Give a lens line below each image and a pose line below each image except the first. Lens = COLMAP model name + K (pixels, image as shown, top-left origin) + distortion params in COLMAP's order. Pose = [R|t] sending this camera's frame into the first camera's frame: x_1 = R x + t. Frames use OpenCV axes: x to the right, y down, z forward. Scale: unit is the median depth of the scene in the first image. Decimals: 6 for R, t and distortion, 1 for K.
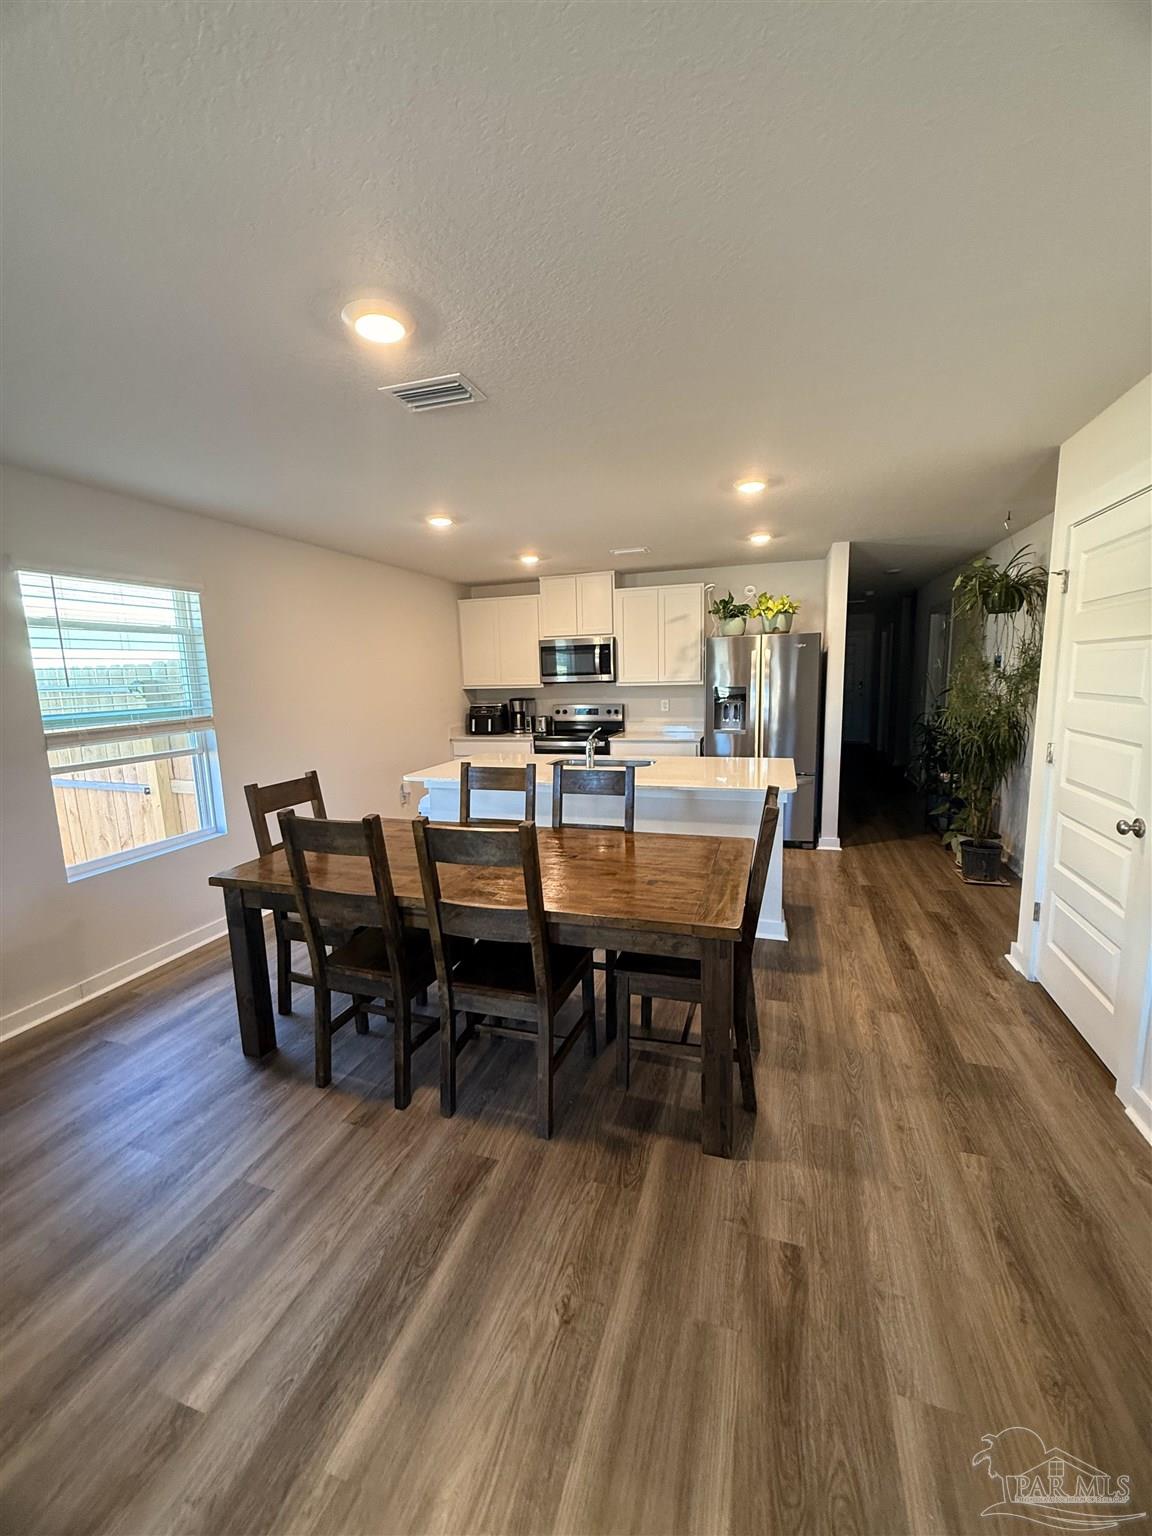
lens RADIAL K [[614.5, 0, 578.3], [0, 614.5, 769.2], [0, 0, 1]] dist [0.001063, 0.000015]
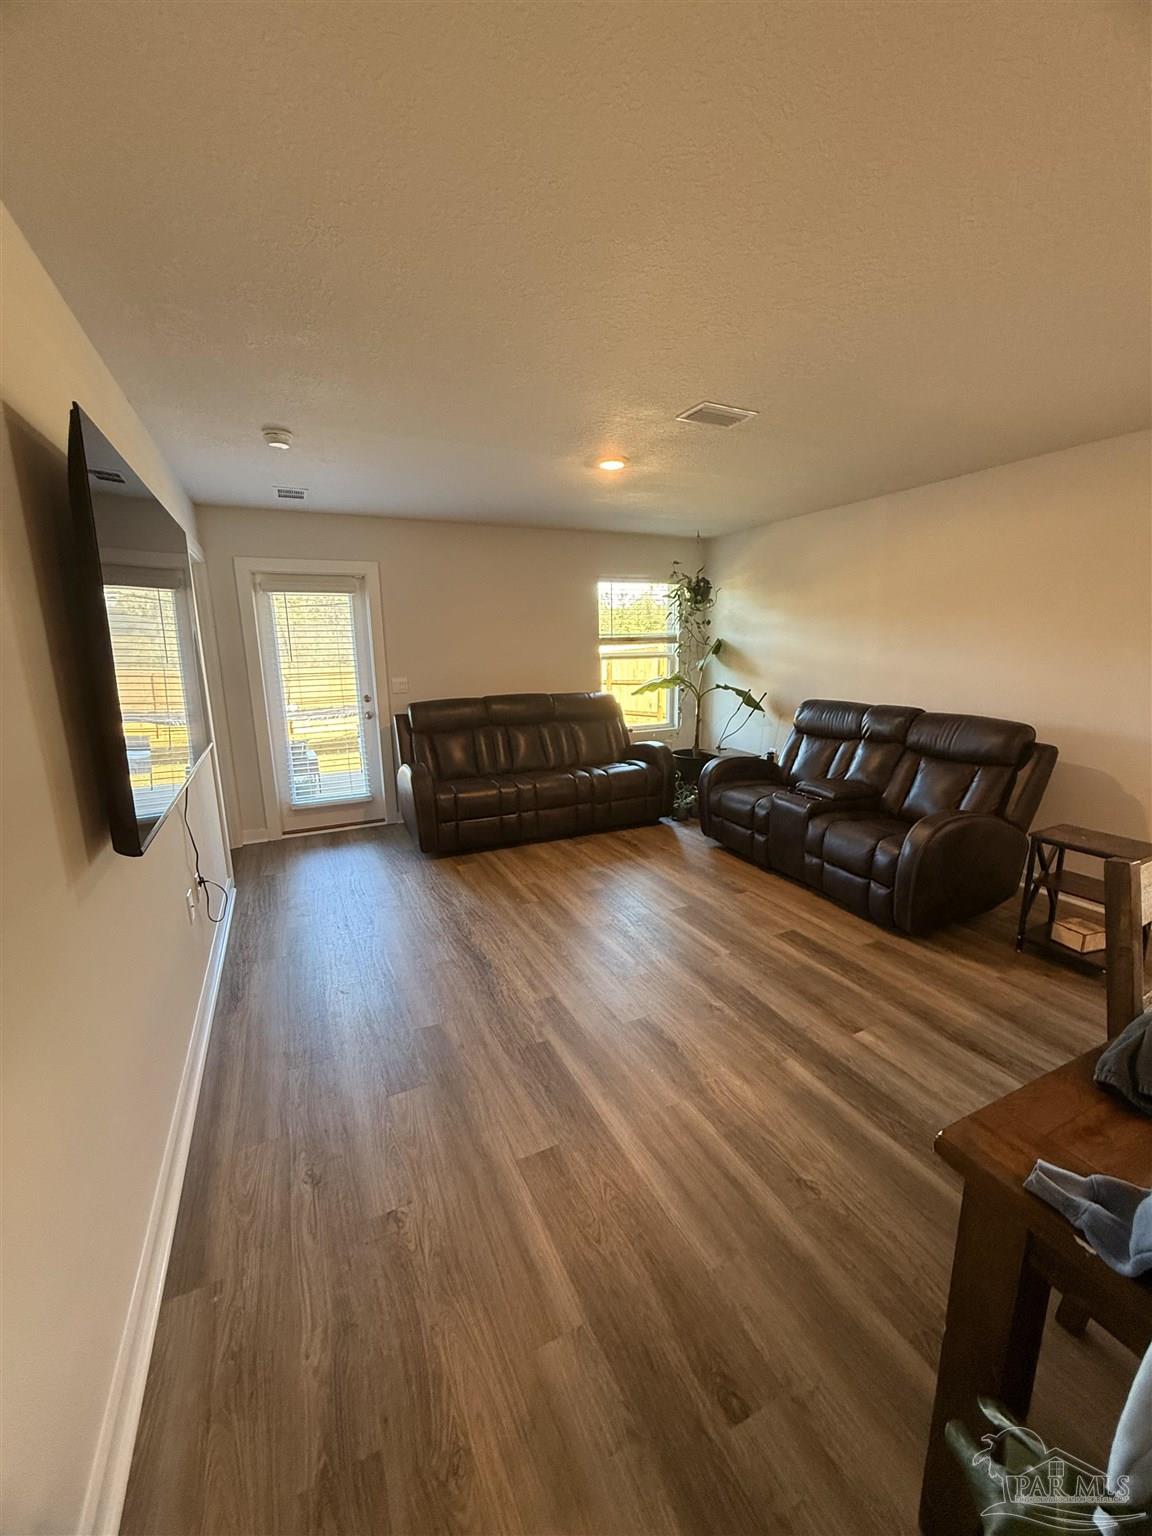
lens RADIAL K [[614.5, 0, 575.9], [0, 614.5, 767.4], [0, 0, 1]] dist [0.001063, 0.000015]
pose [[-0.725154, 0.176258, -0.665647, 0.983542], [-0.071667, 0.942116, 0.327538, -0.230776], [0.684848, 0.285220, -0.670547, 1.318402]]
